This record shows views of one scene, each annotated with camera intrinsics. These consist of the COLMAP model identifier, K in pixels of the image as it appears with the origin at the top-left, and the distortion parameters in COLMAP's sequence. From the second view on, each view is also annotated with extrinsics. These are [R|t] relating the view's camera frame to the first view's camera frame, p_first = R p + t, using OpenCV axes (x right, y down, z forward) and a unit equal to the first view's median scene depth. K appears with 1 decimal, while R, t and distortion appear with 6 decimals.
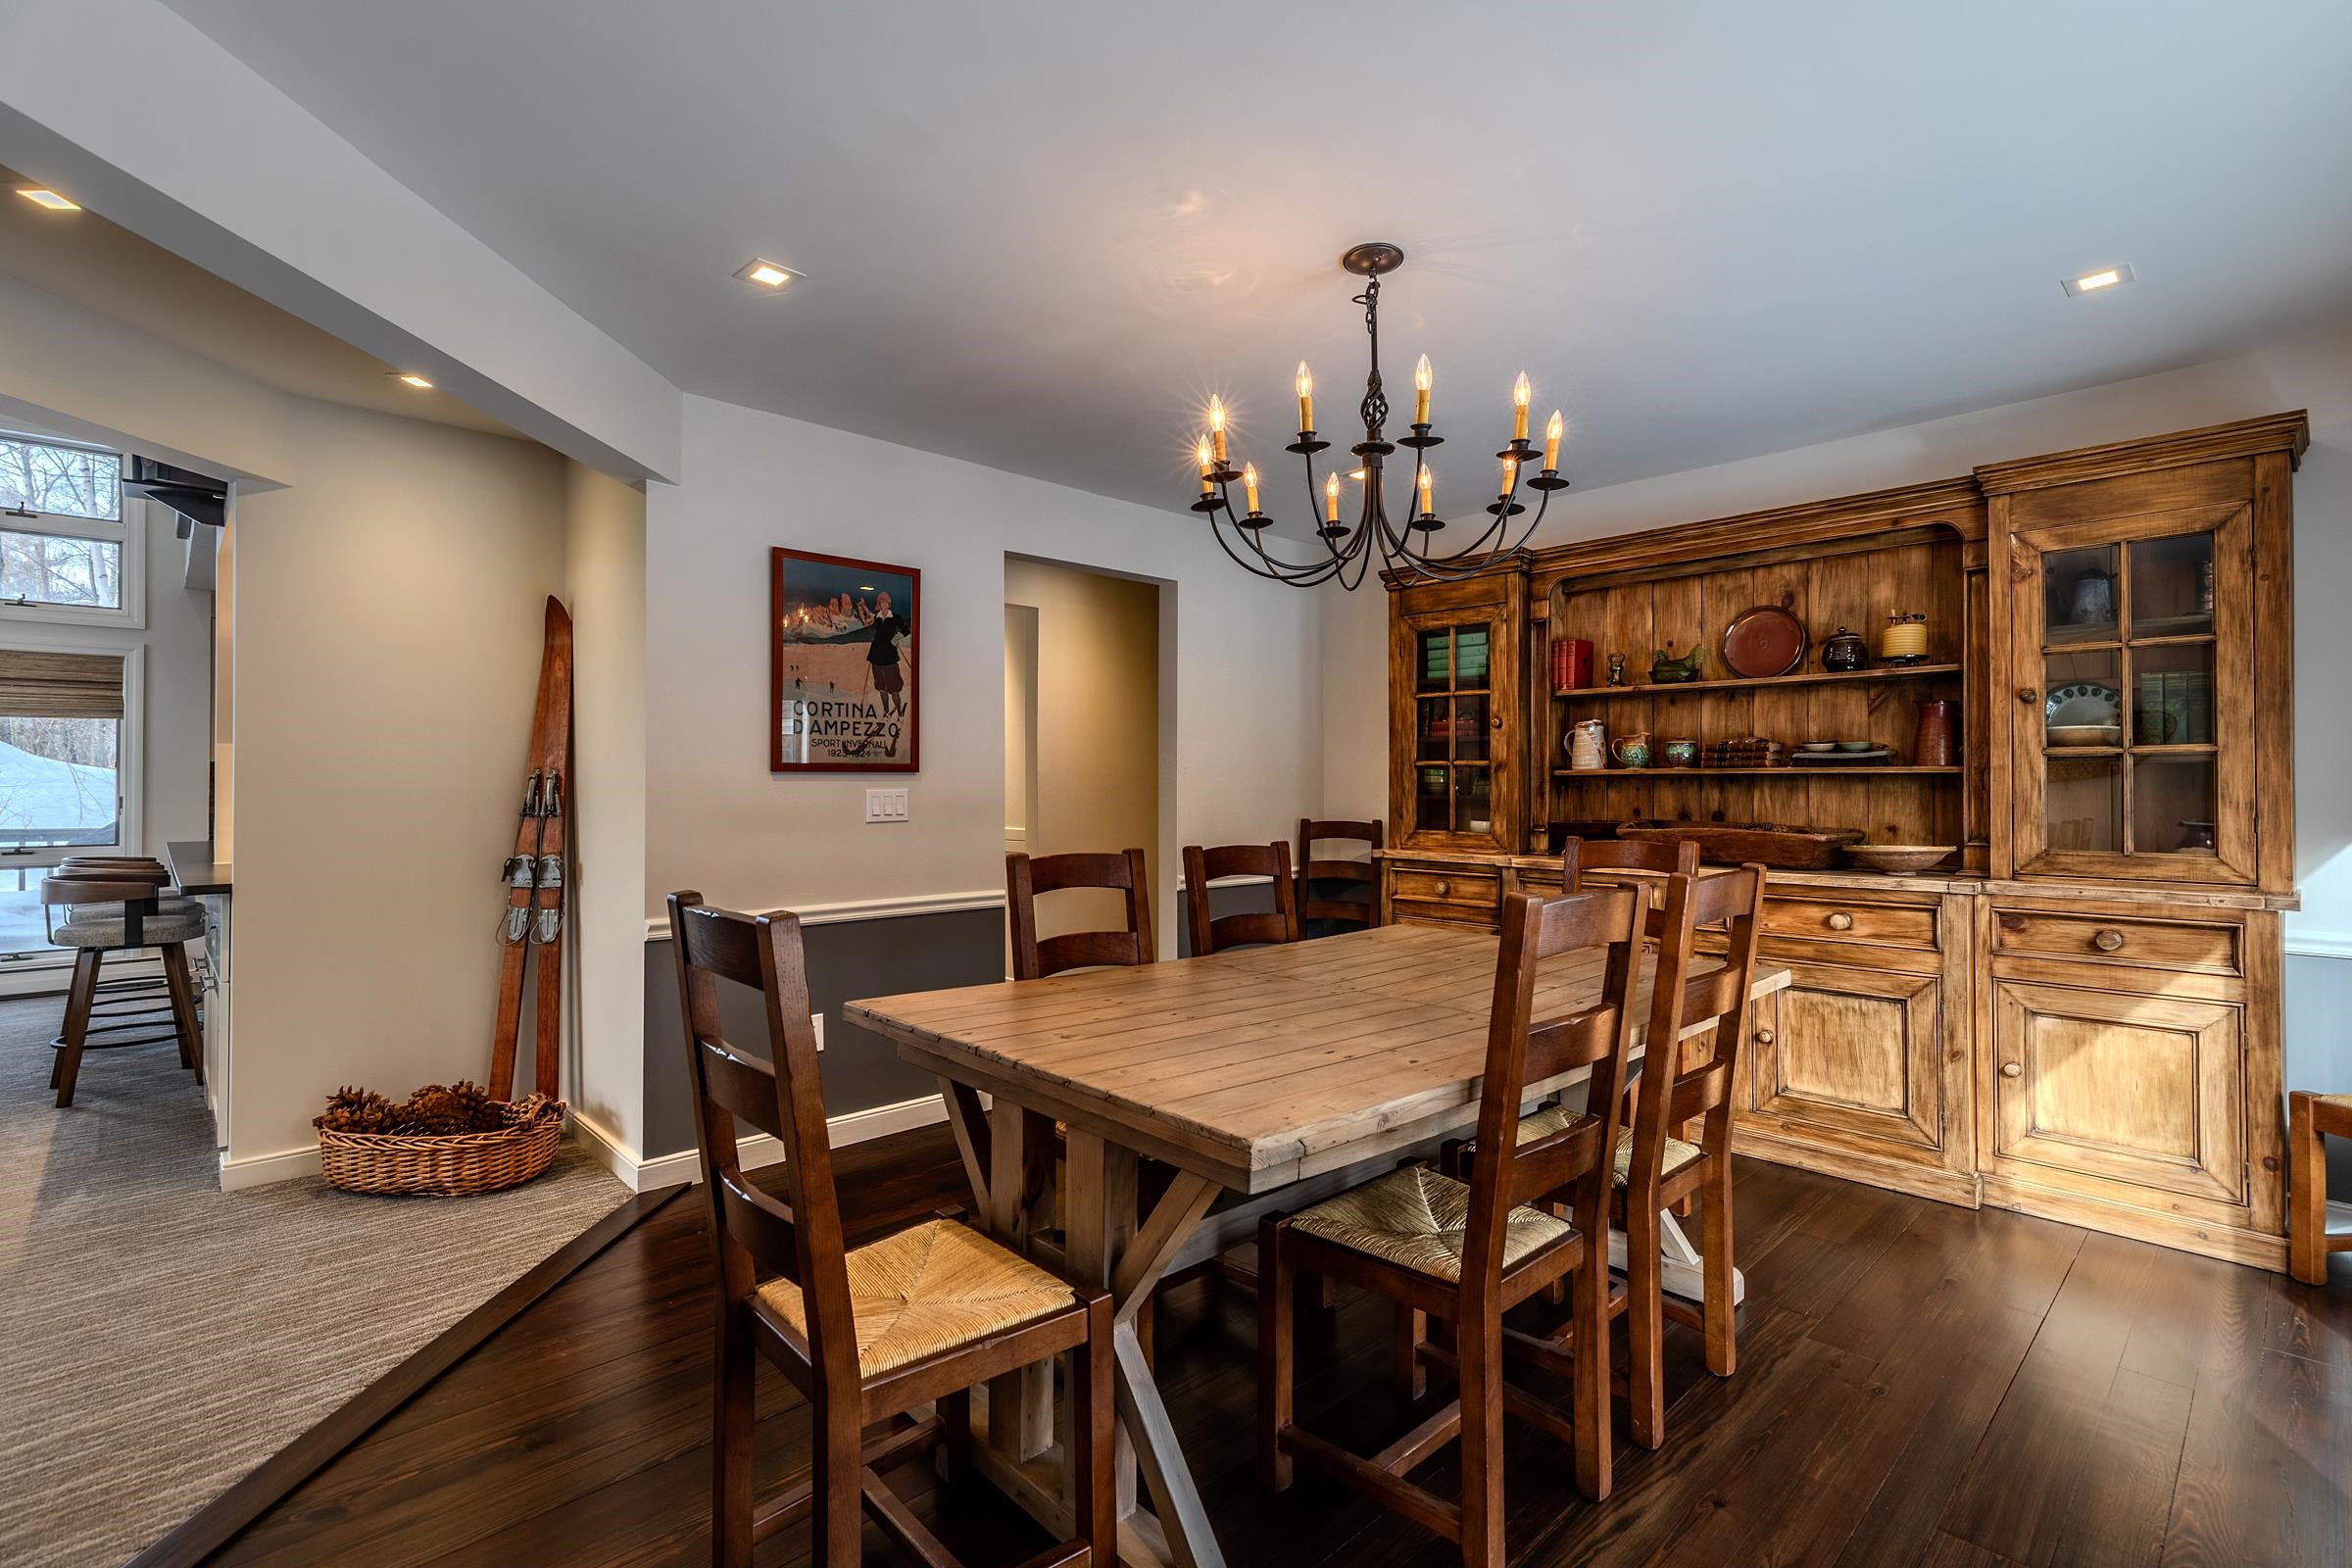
lens RADIAL K [[1059.3, 0, 1185.8], [0, 1059.3, 790.1], [0, 0, 1]] dist [0.002659, 0.000958]
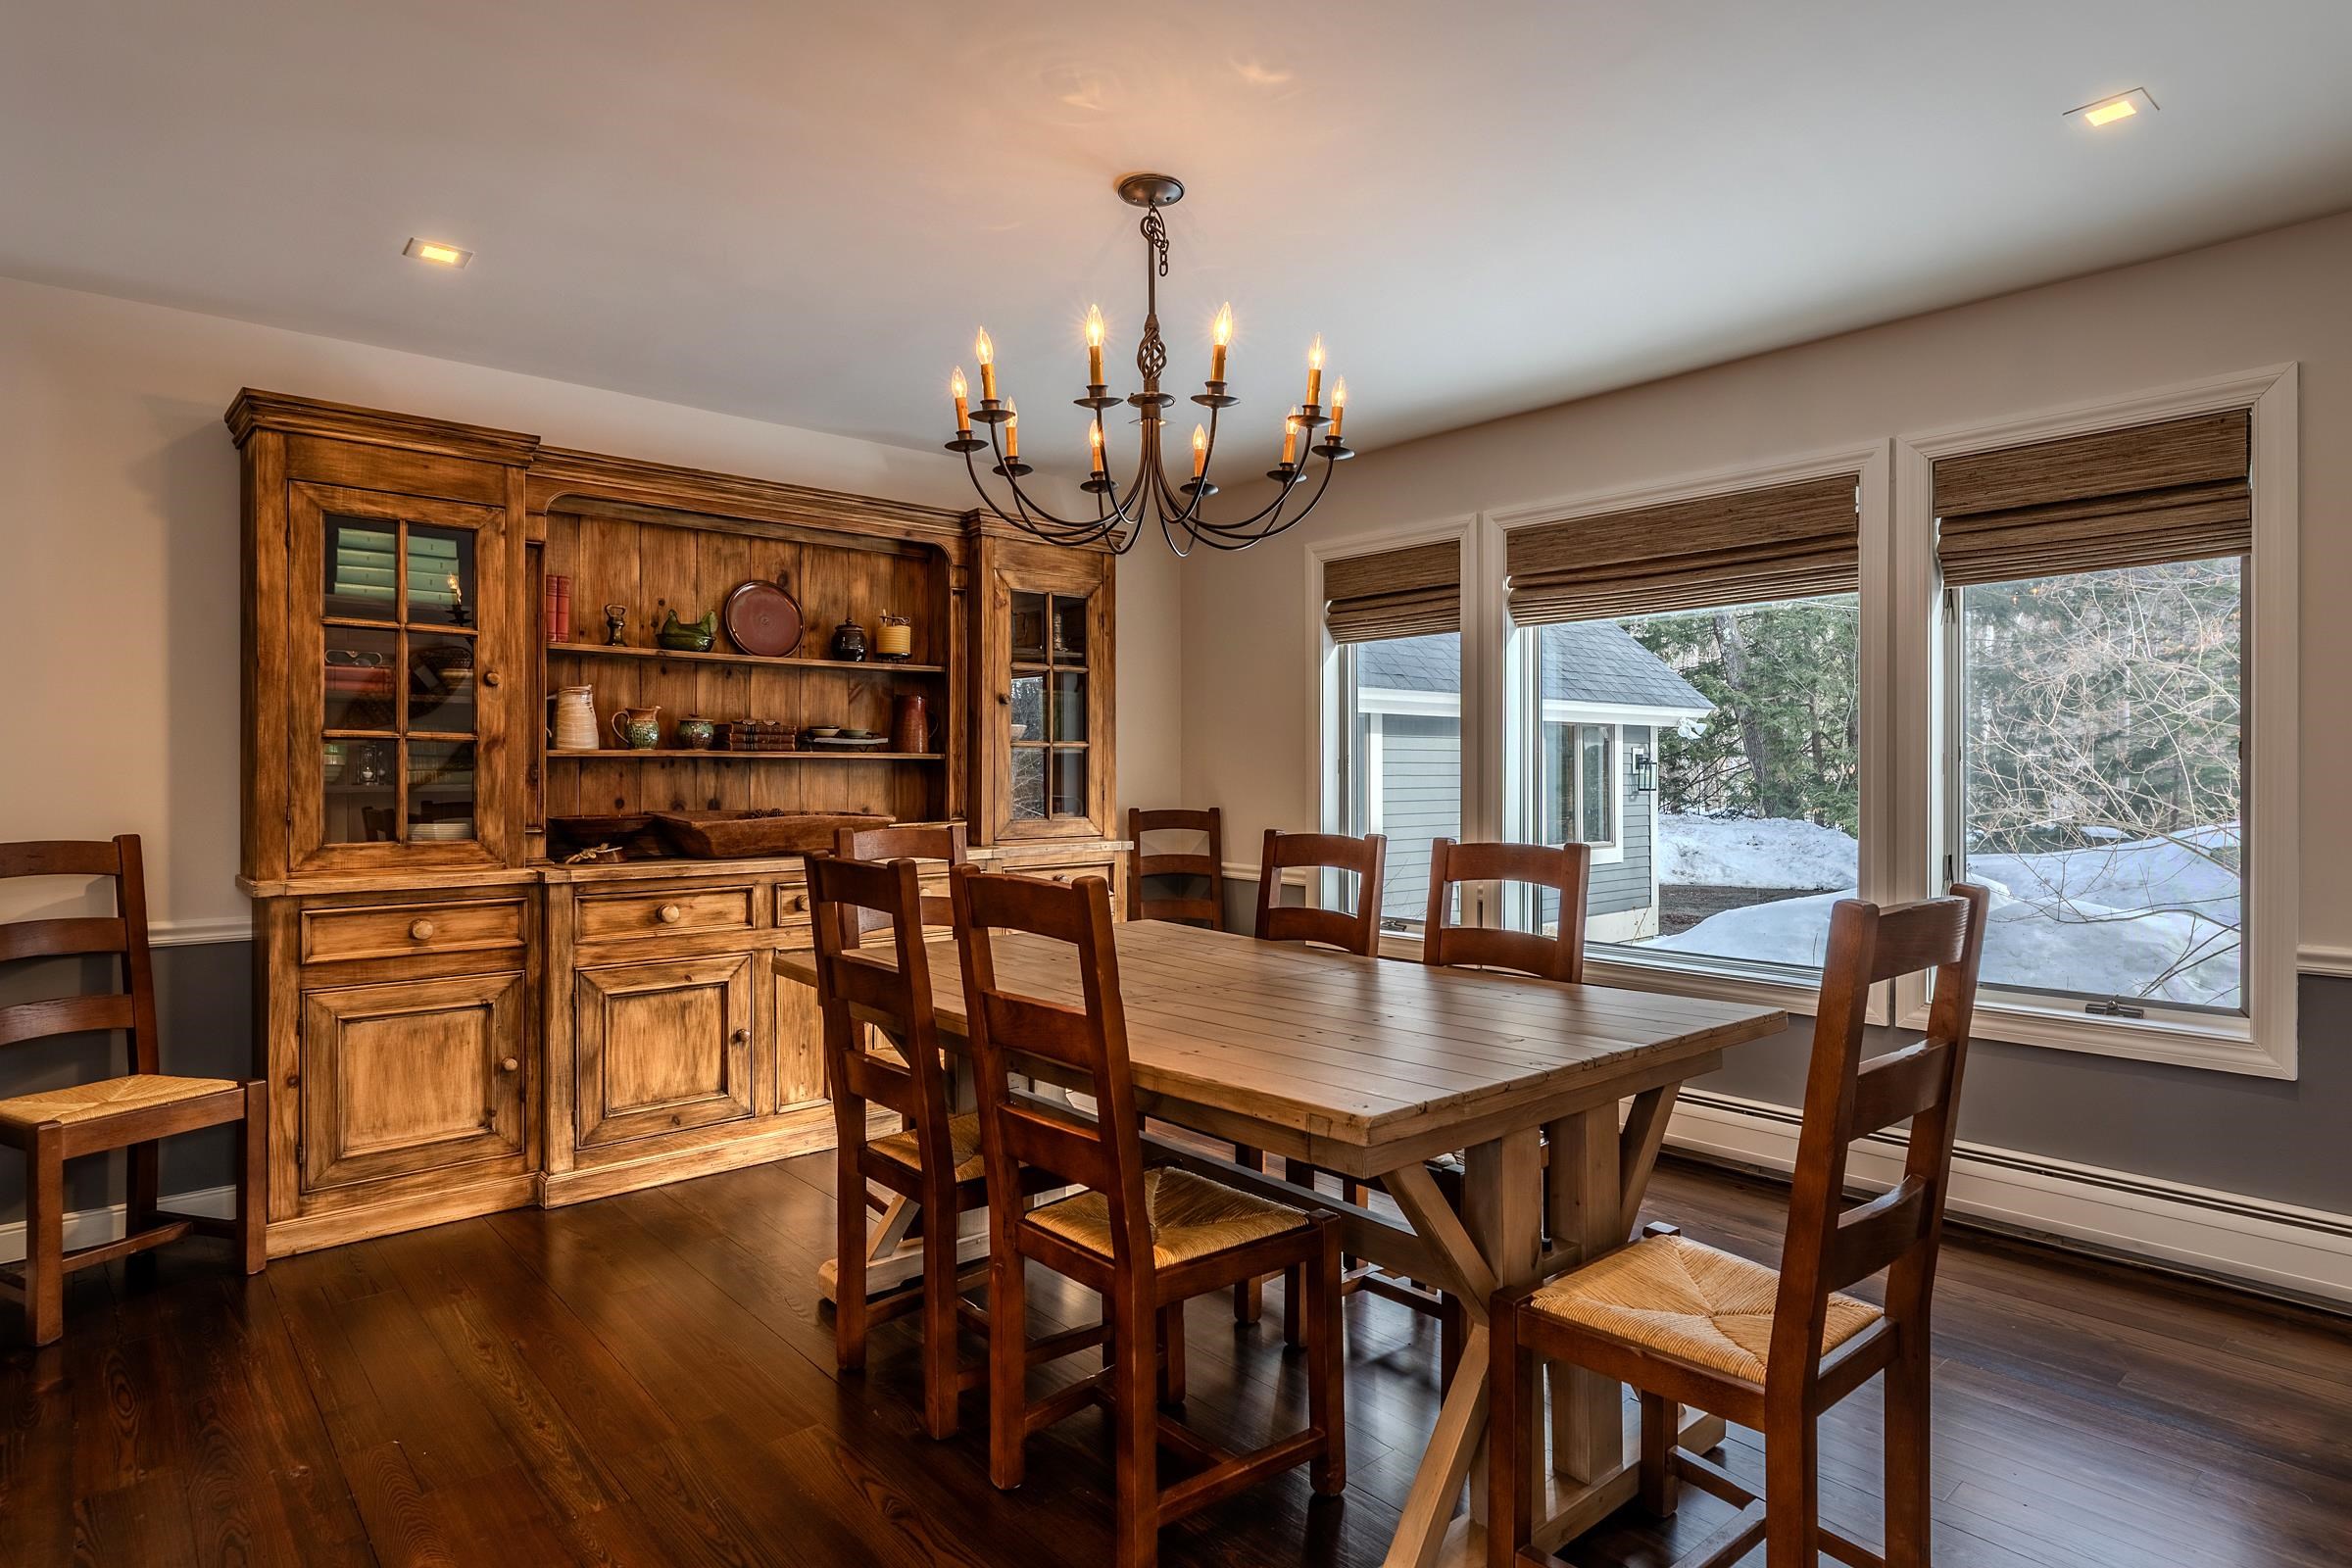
lens RADIAL K [[1250.3, 0, 1179.0], [0, 1250.3, 772.3], [0, 0, 1]] dist [0.001813, 0.000243]
pose [[0.046781, -0.001451, 0.998904, -0.642638], [0.004858, 0.999987, 0.001226, -0.001883], [-0.998893, 0.004795, 0.046788, 0.667160]]
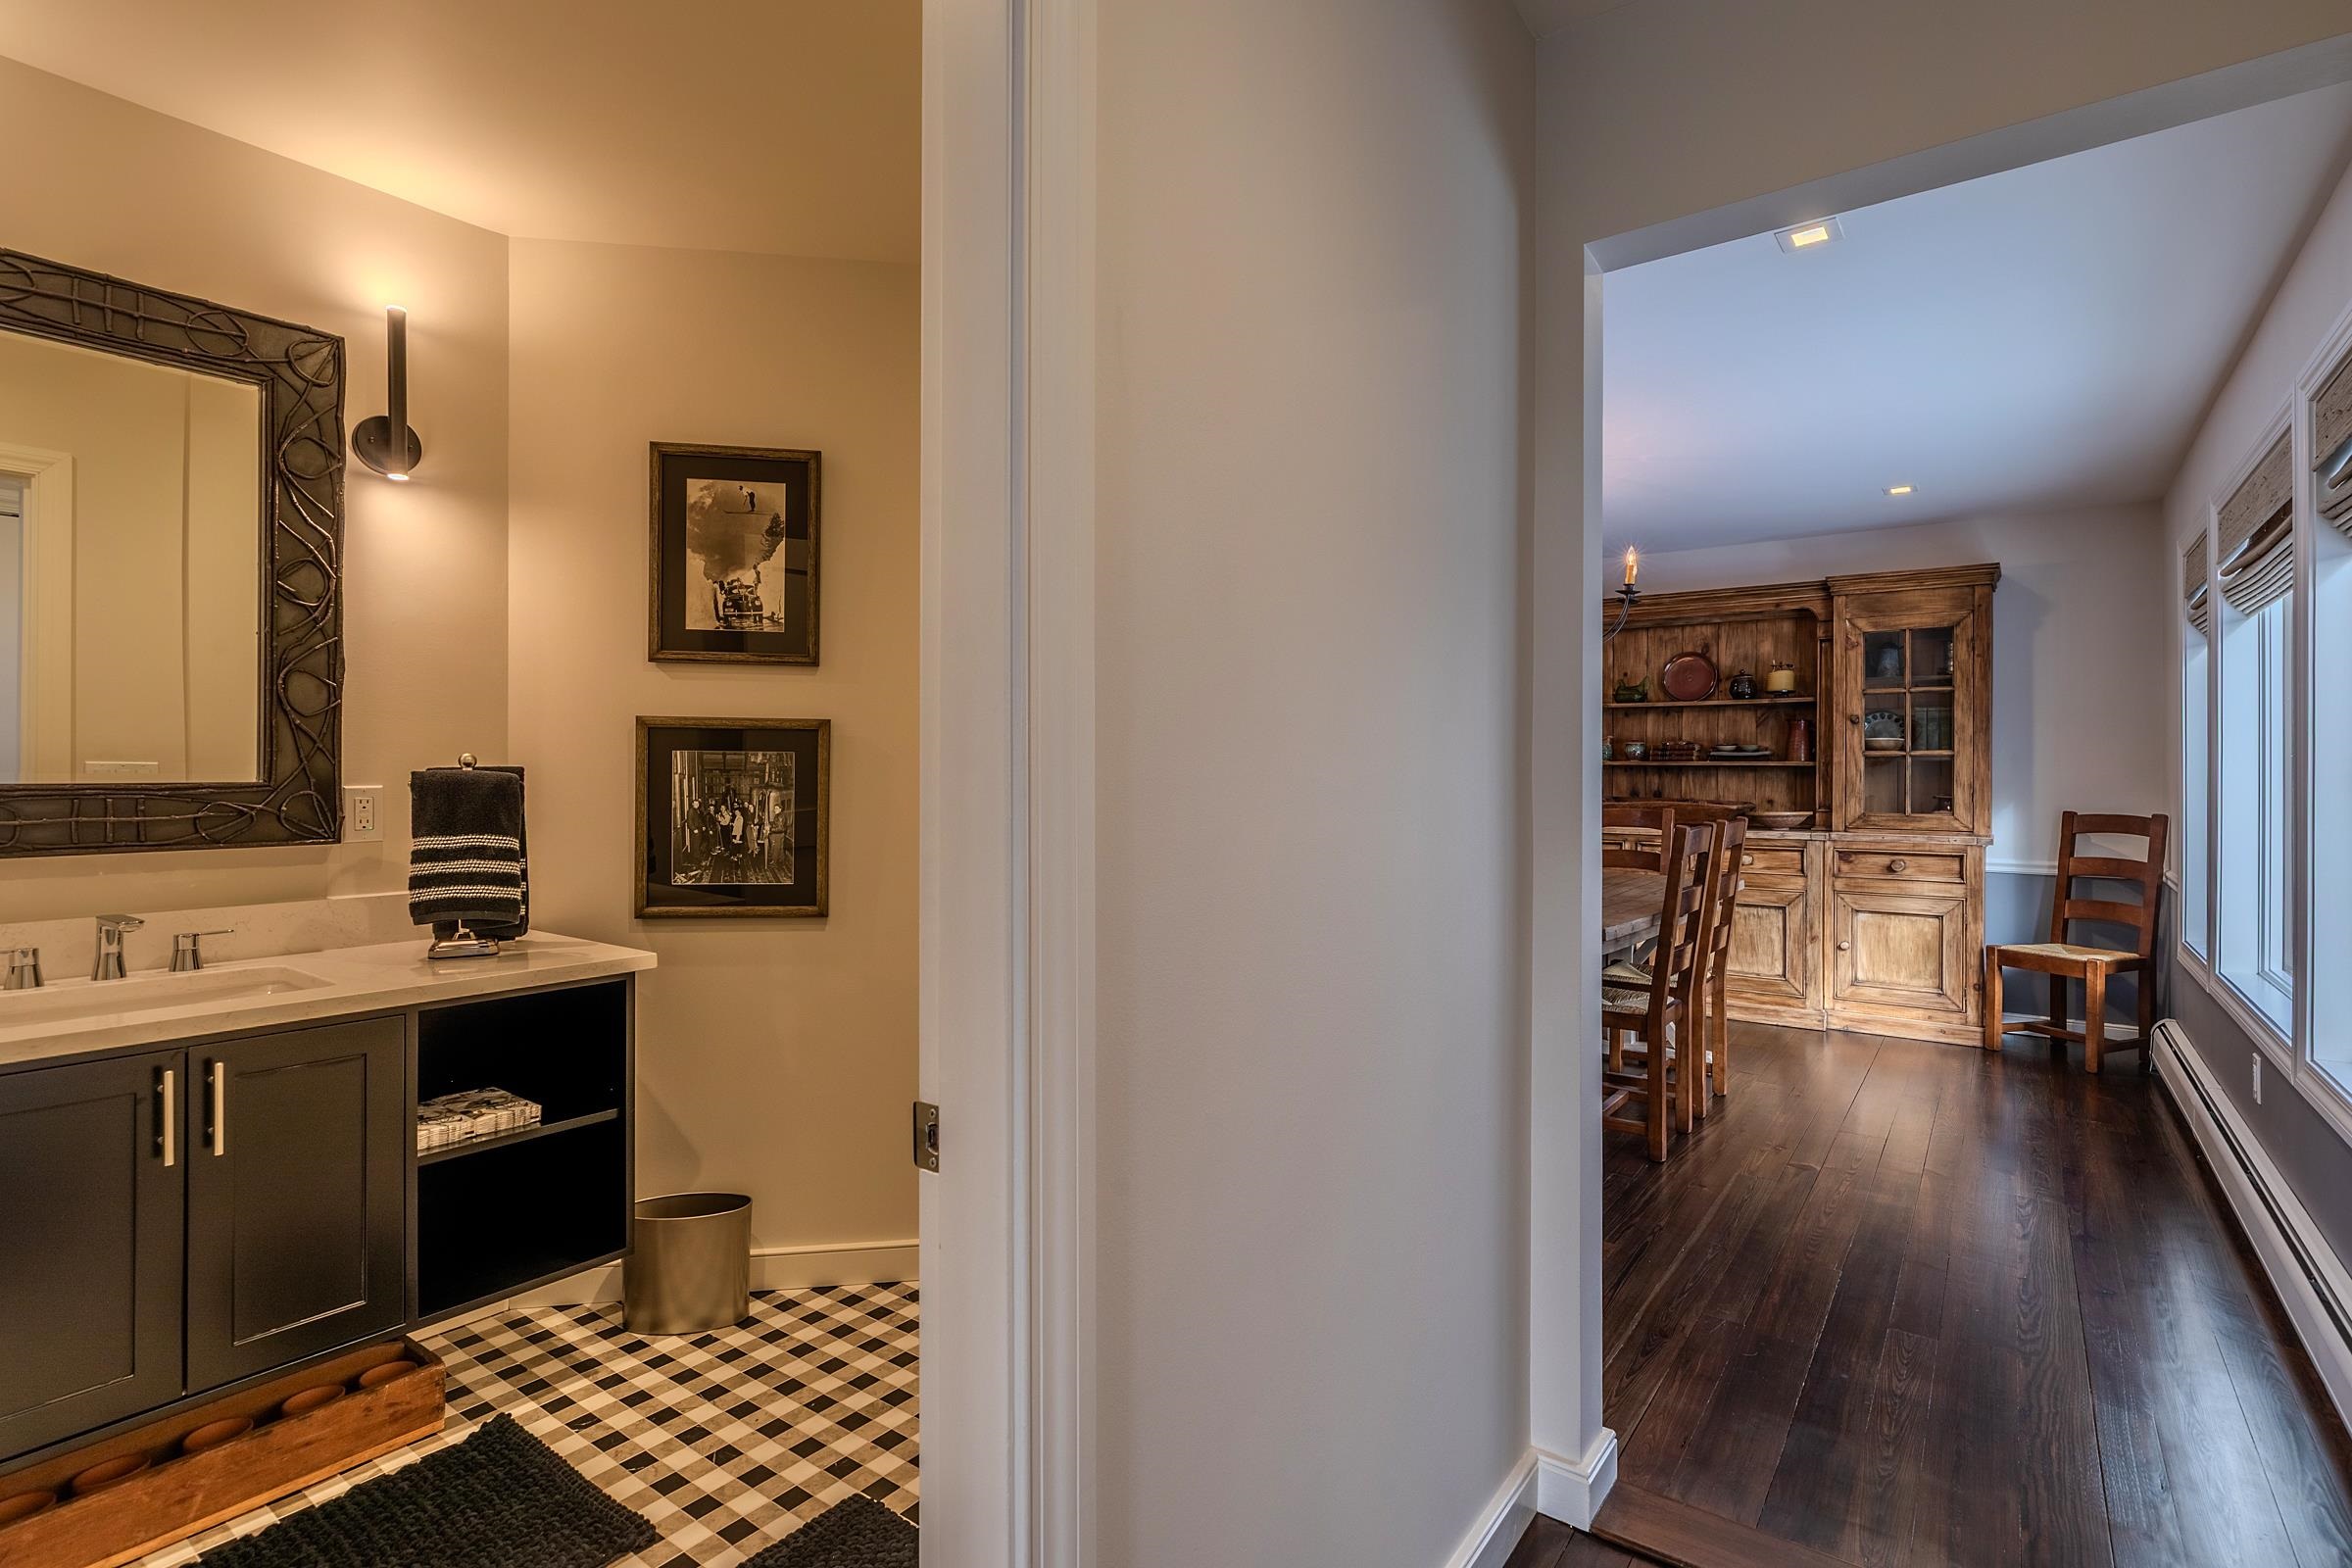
lens RADIAL K [[1109.2, 0, 1184.4], [0, 1109.2, 791.2], [0, 0, 1]] dist [-0.003091, -0.000185]
pose [[0.985460, -0.000483, 0.169909, -0.479720], [-0.002167, 0.999879, 0.015406, -0.001733], [-0.169896, -0.015550, 0.985339, -0.474606]]
